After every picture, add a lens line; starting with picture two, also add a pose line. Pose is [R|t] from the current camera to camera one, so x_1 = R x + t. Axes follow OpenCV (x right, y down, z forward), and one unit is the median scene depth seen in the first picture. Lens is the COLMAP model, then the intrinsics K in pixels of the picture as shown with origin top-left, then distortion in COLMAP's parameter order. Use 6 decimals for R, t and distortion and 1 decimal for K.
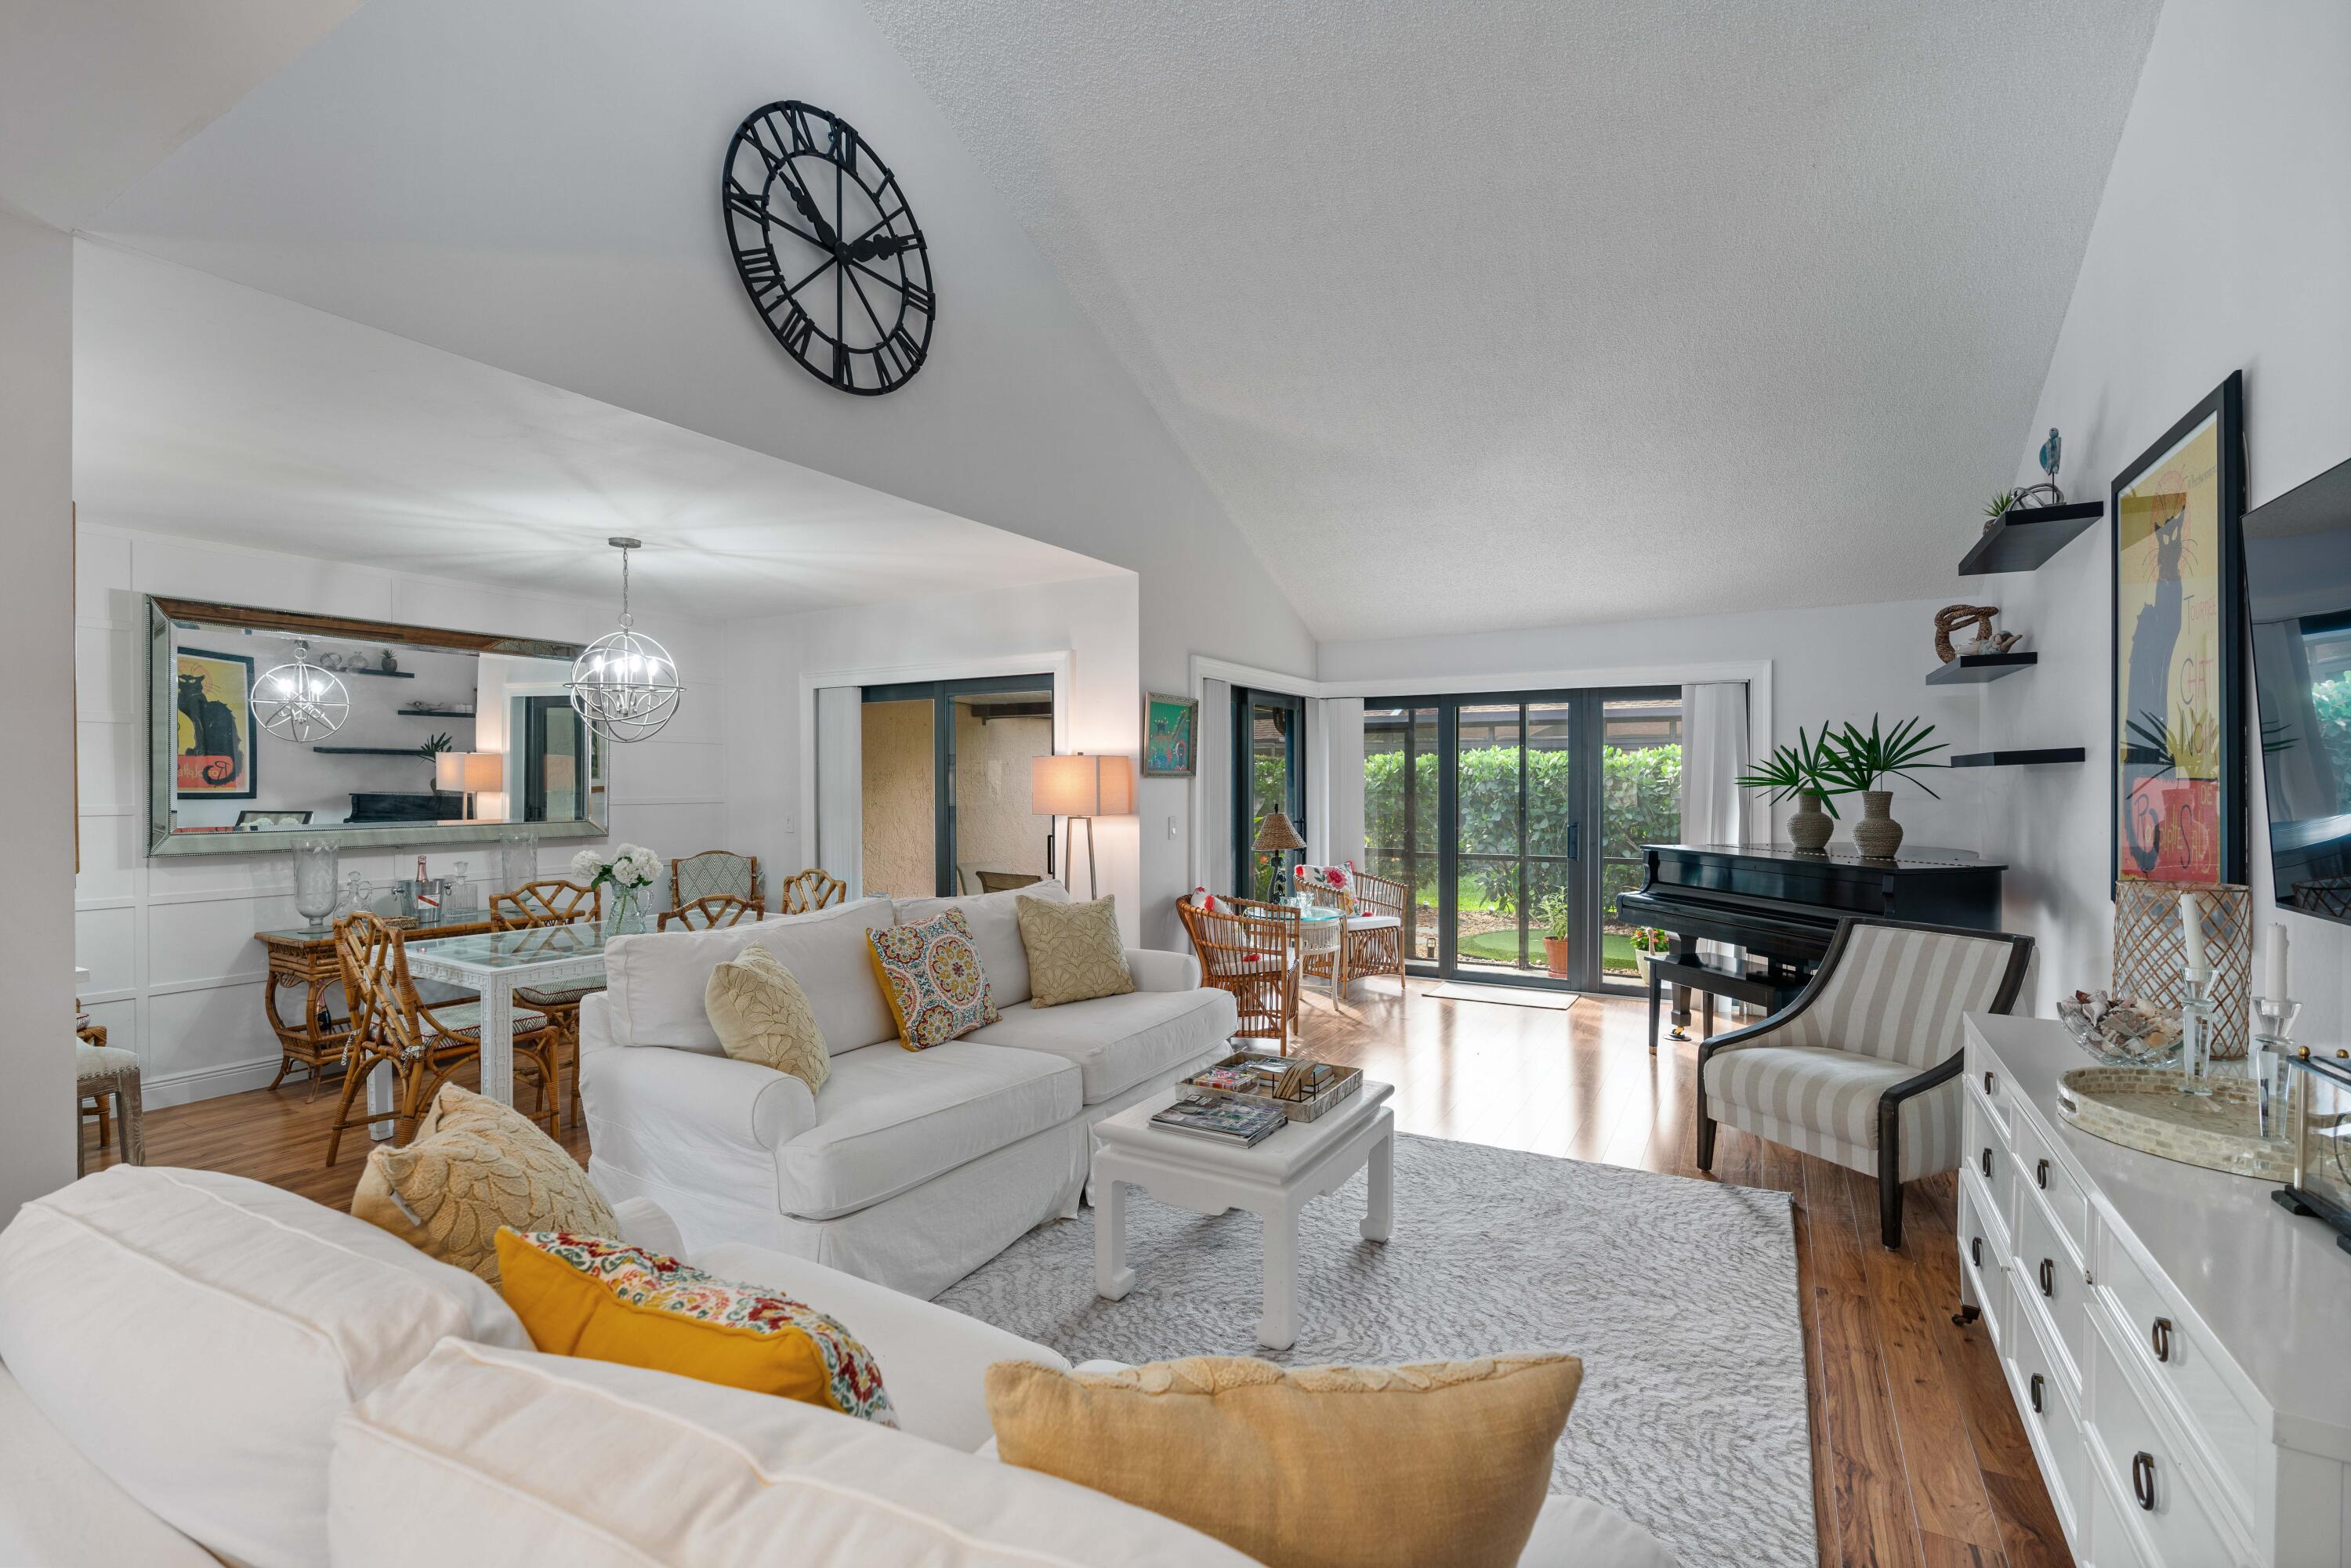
lens RADIAL K [[1049.0, 0, 1197.5], [0, 1049.0, 778.2], [0, 0, 1]] dist [-0.010157, 0.005554]
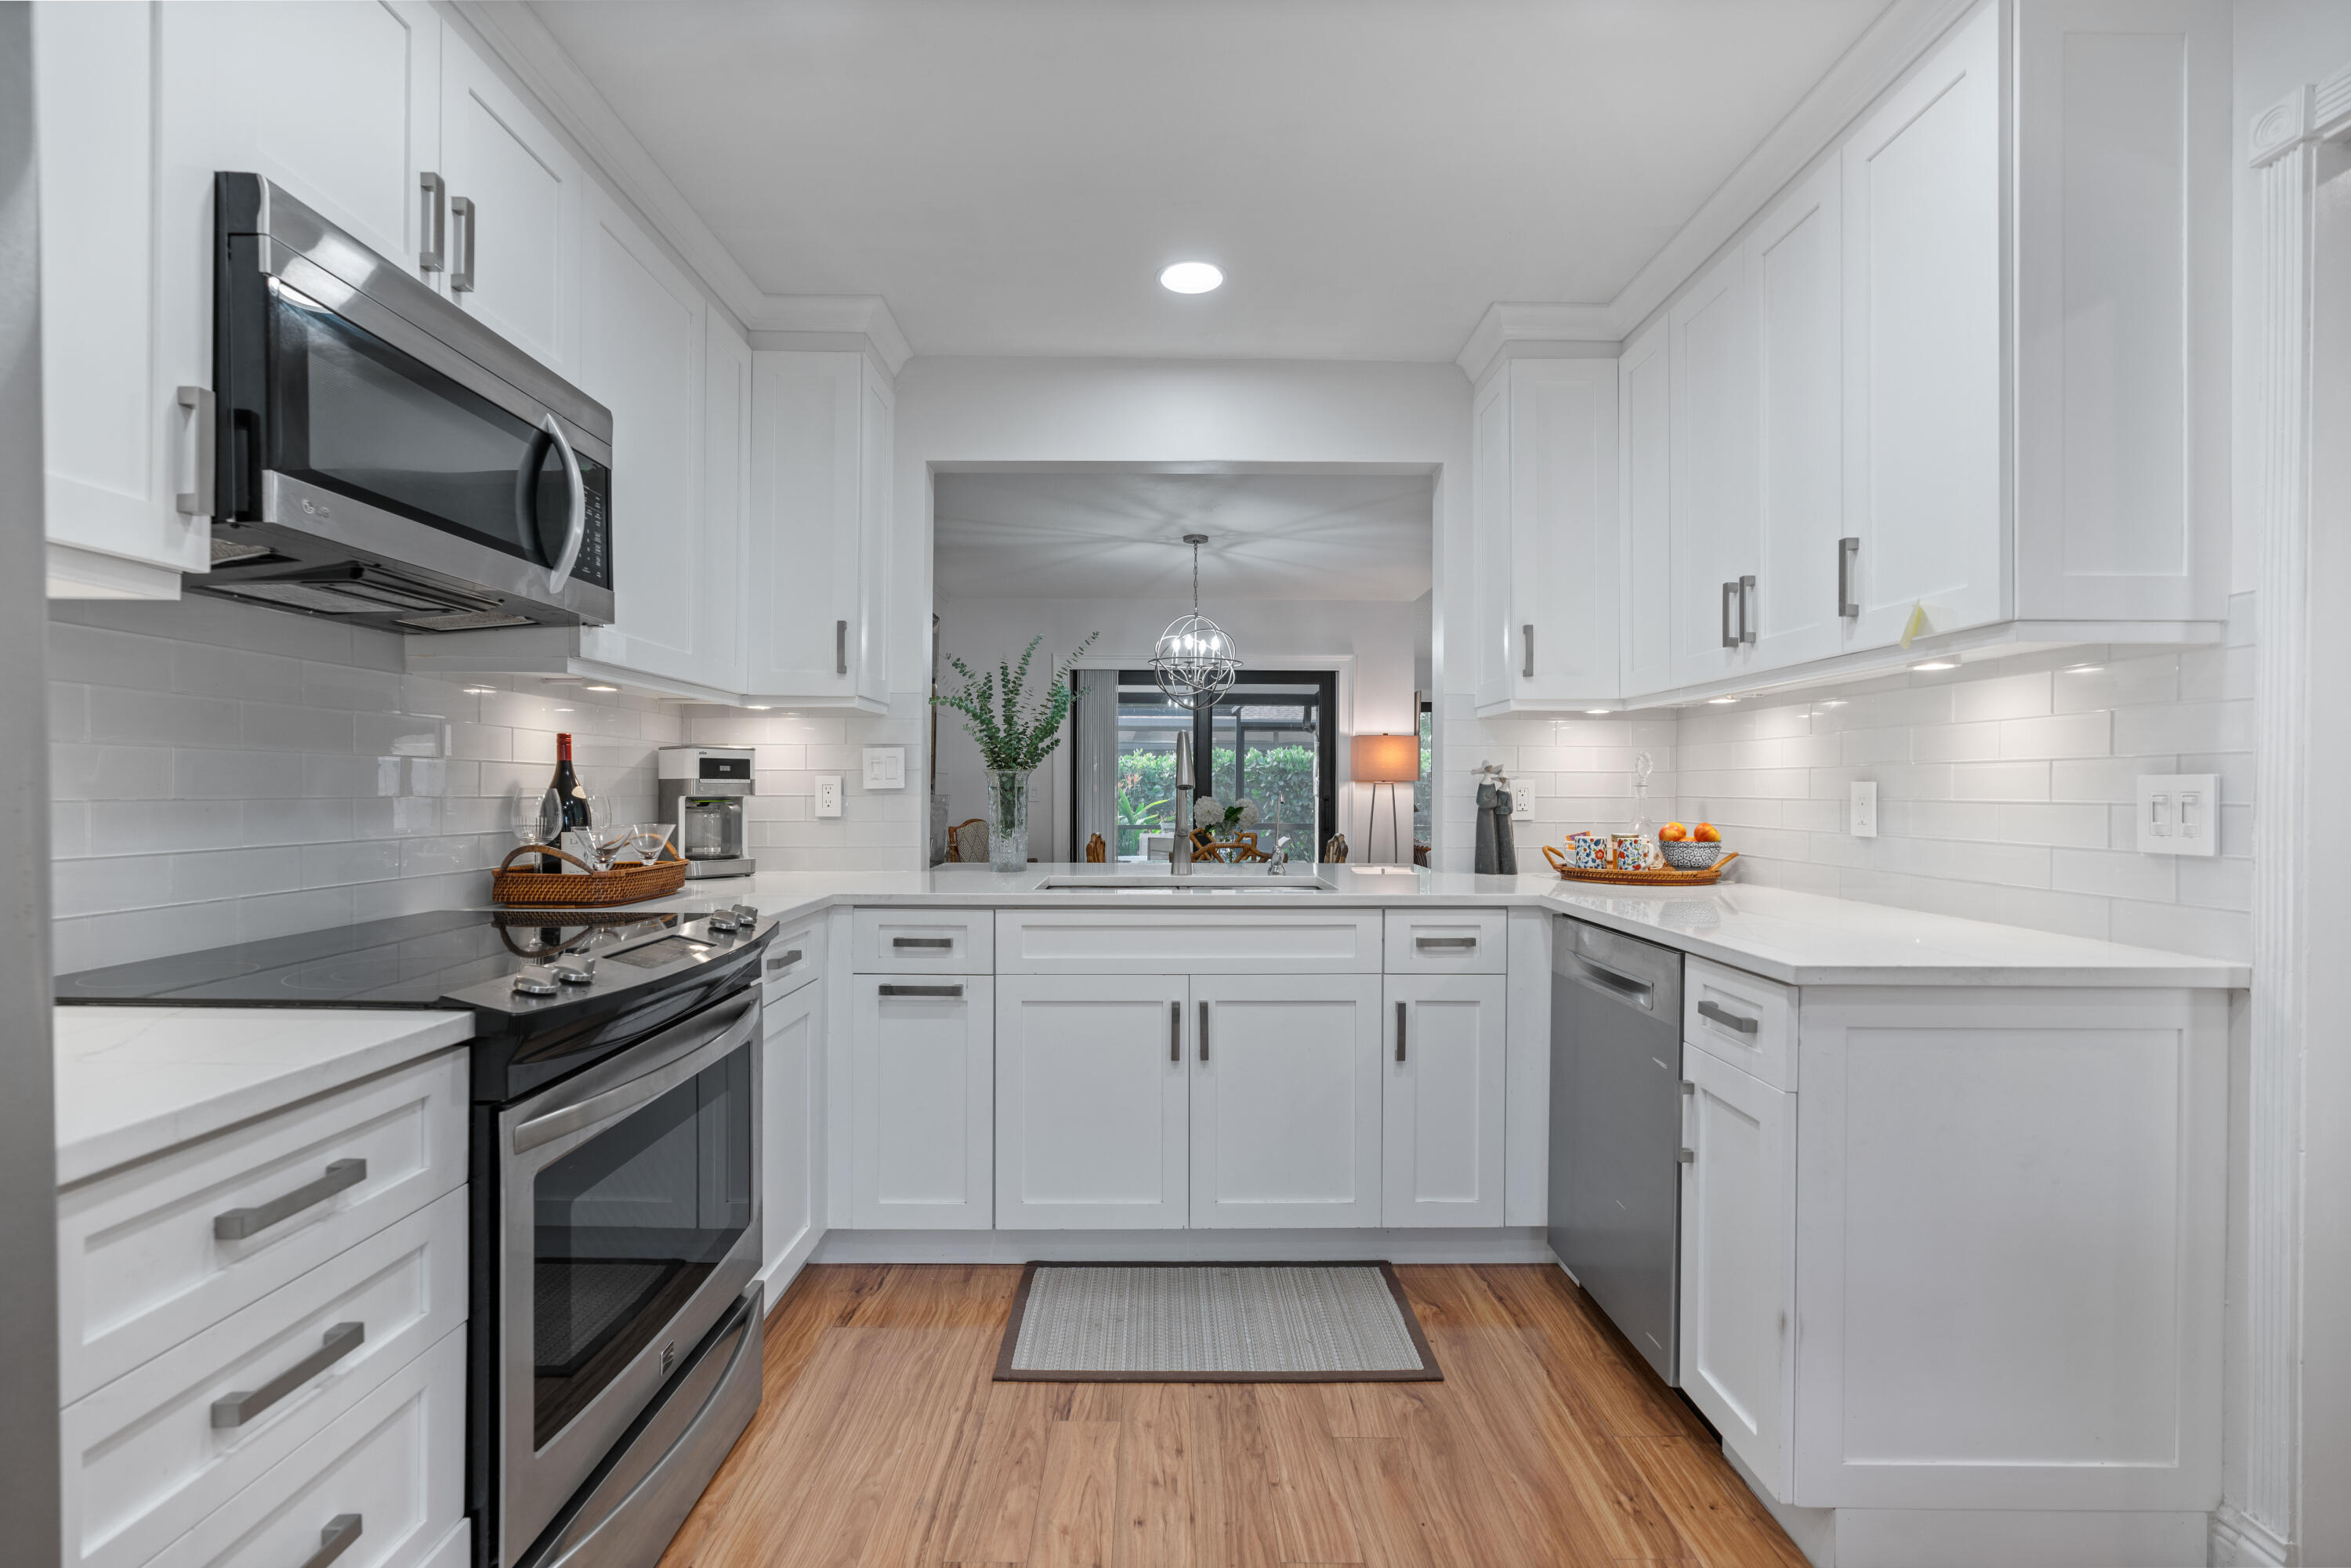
lens RADIAL K [[1049.0, 0, 1169.1], [0, 1049.0, 793.1], [0, 0, 1]] dist [-0.010157, 0.005554]
pose [[0.869435, -0.001859, 0.494045, -1.094029], [0.000218, 0.999994, 0.003379, 0.051149], [-0.494048, -0.002830, 0.869430, -0.016644]]
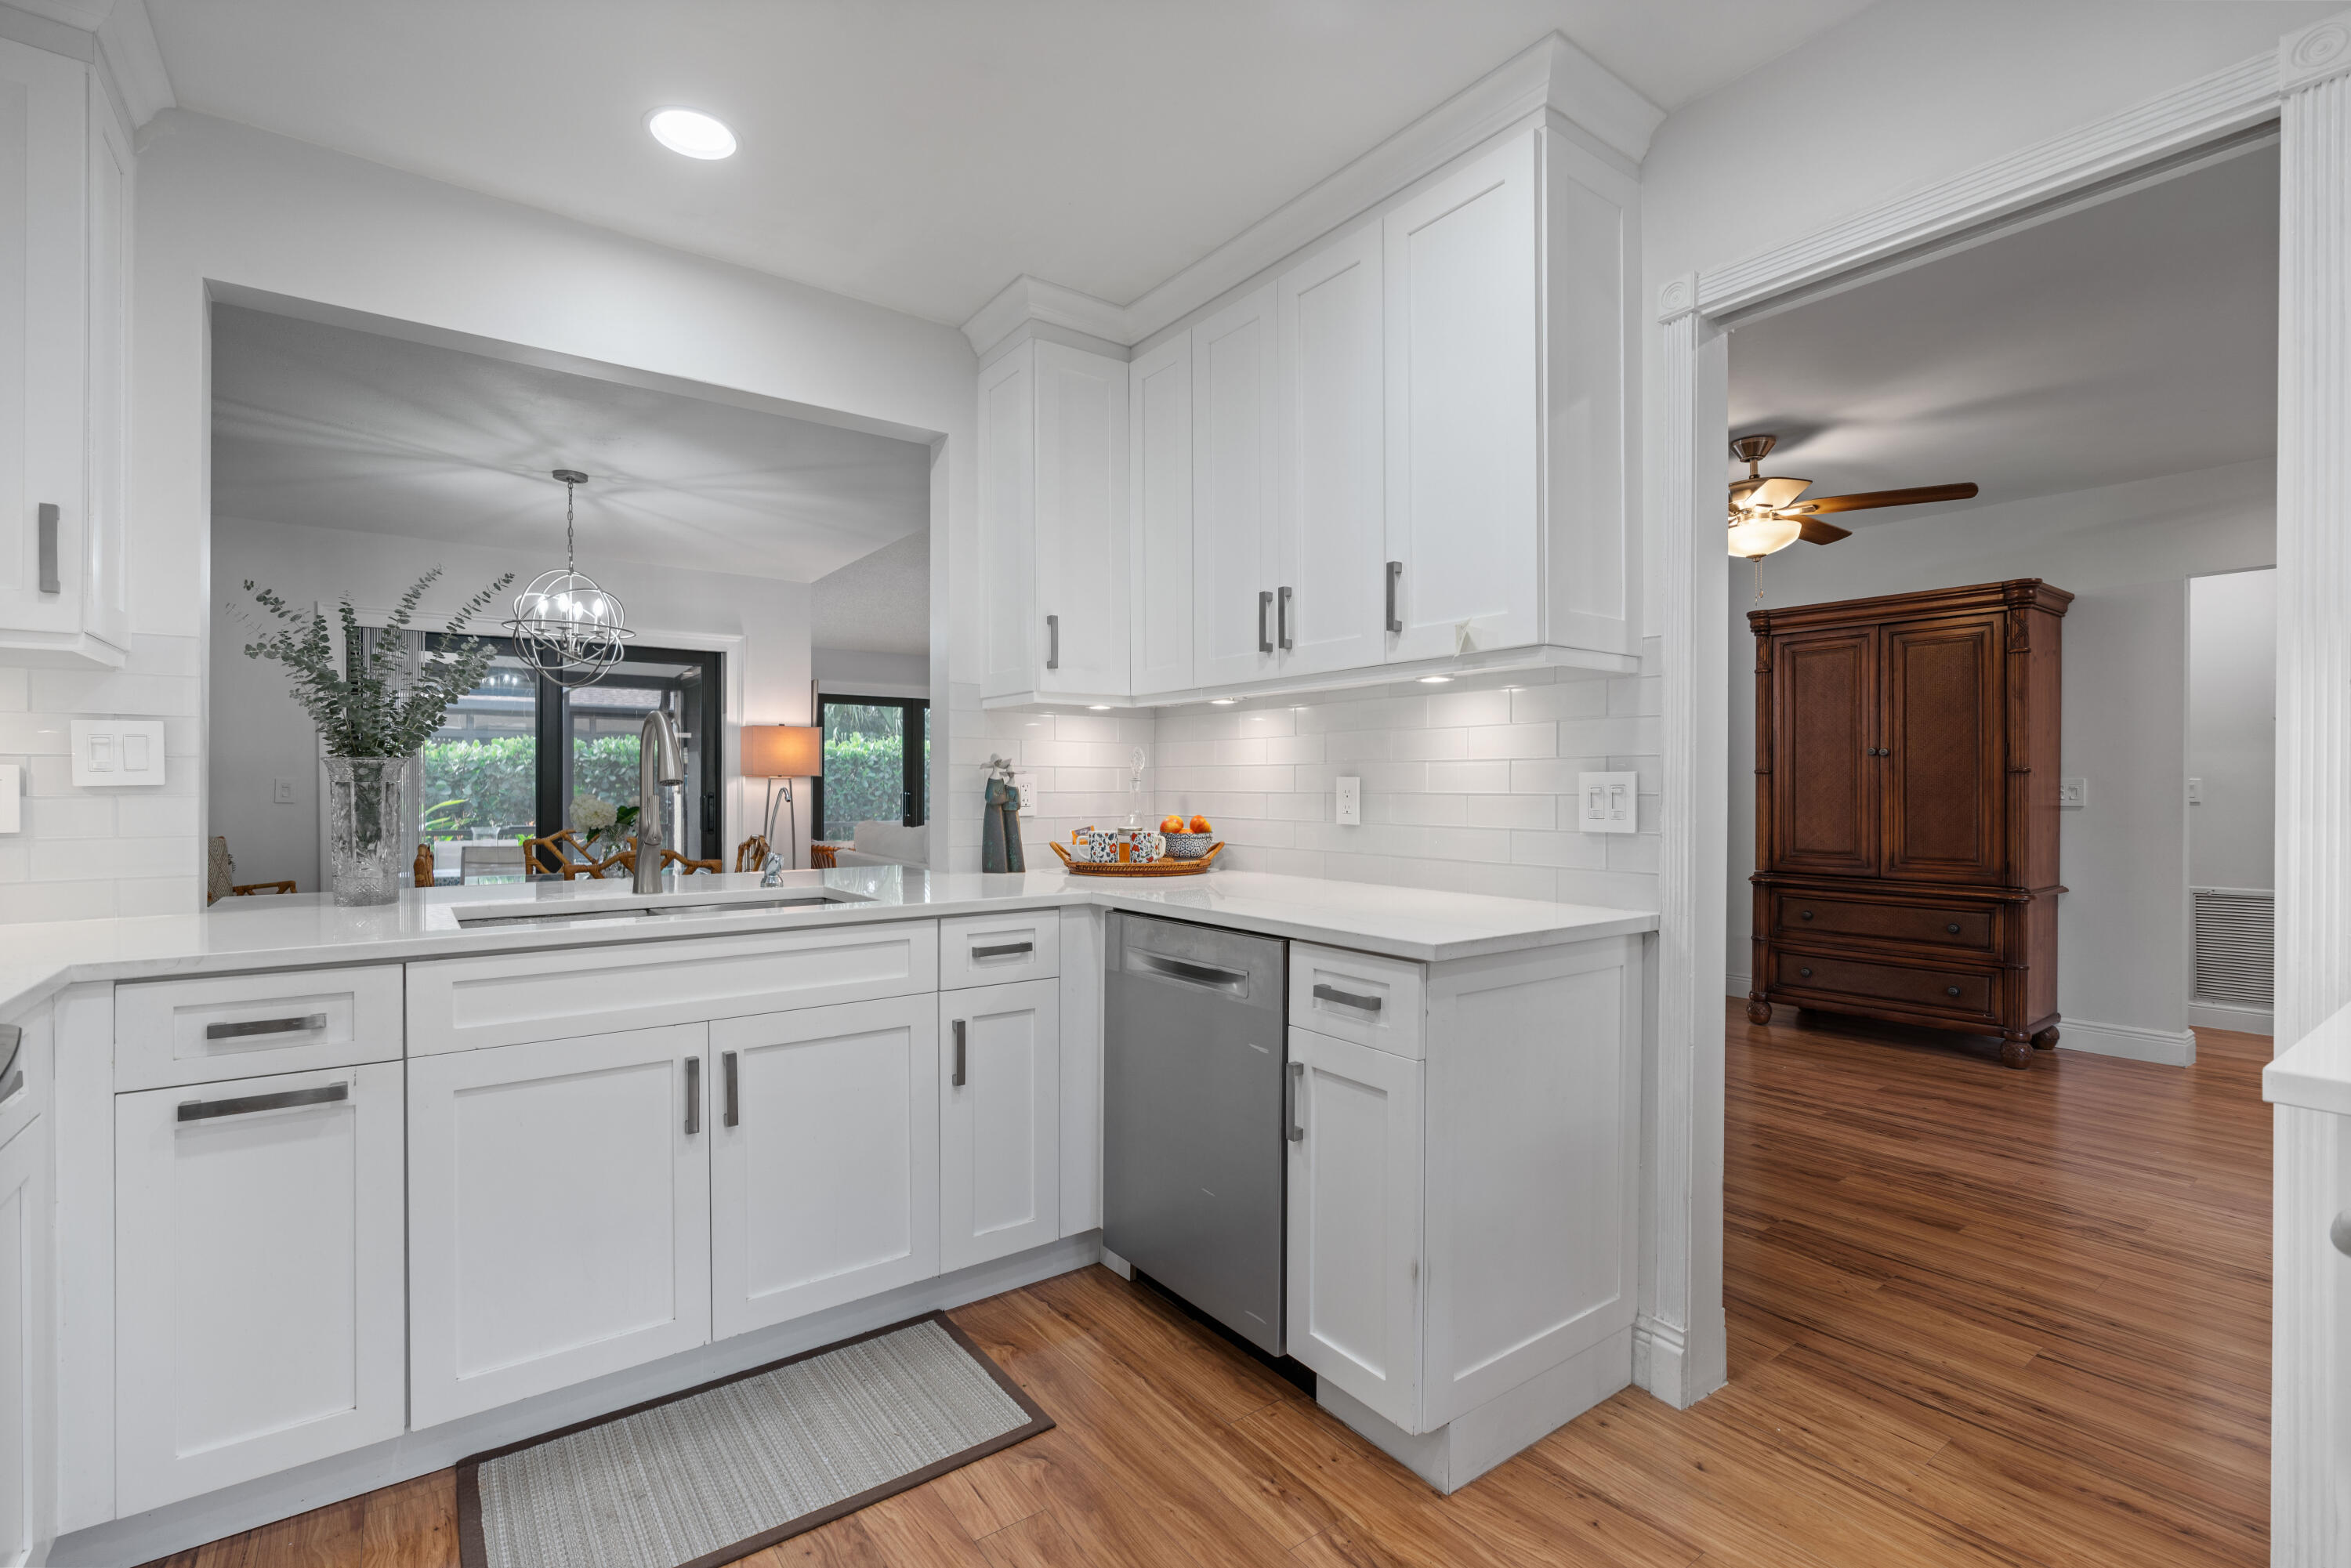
lens RADIAL K [[1049.0, 0, 1159.1], [0, 1049.0, 792.4], [0, 0, 1]] dist [-0.010157, 0.005554]
pose [[0.416968, -0.008547, 0.908881, -1.127420], [0.002986, 0.999963, 0.008034, 0.051009], [-0.908916, -0.000637, 0.416978, 0.105552]]
